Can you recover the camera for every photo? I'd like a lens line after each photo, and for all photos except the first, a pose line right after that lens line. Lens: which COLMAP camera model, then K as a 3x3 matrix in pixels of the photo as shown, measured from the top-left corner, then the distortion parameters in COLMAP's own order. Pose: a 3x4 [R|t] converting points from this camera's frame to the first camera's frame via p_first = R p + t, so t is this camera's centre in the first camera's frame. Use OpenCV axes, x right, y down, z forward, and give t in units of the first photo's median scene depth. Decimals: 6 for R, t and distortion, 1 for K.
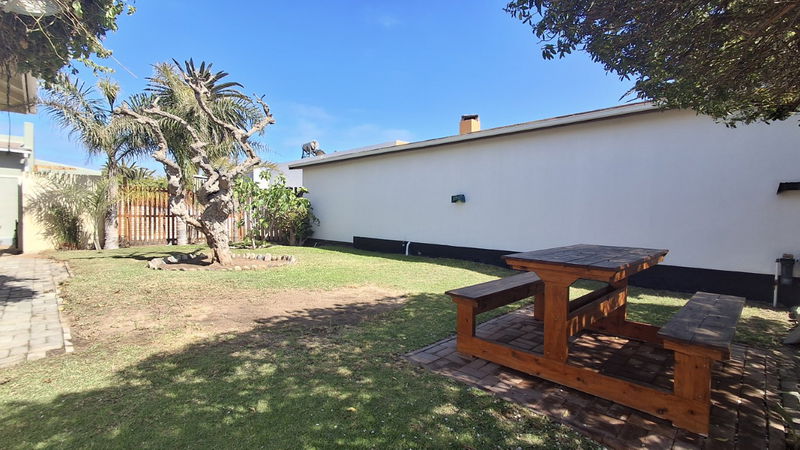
lens RADIAL K [[364.1, 0, 398.7], [0, 364.1, 223.1], [0, 0, 1]] dist [-0.001493, 0.005107]
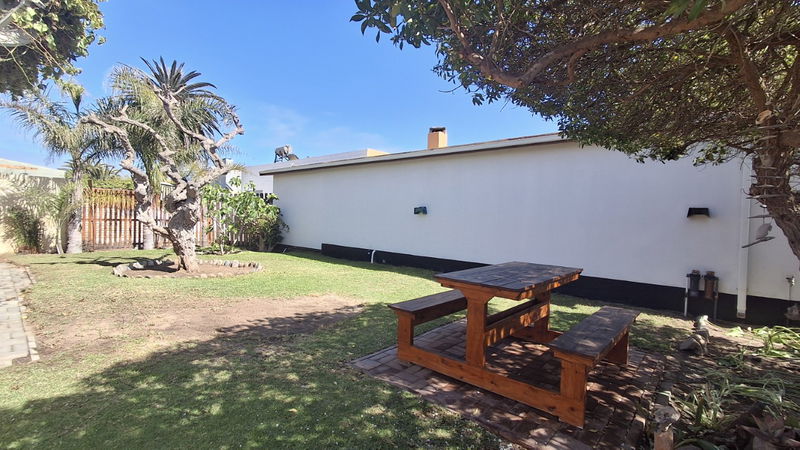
lens RADIAL K [[364.1, 0, 393.9], [0, 364.1, 223.8], [0, 0, 1]] dist [-0.001493, 0.005107]
pose [[0.998459, 0.015571, 0.053256, 0.076916], [-0.015320, 0.999870, -0.005127, -0.054264], [-0.053329, 0.004303, 0.998568, -0.117057]]
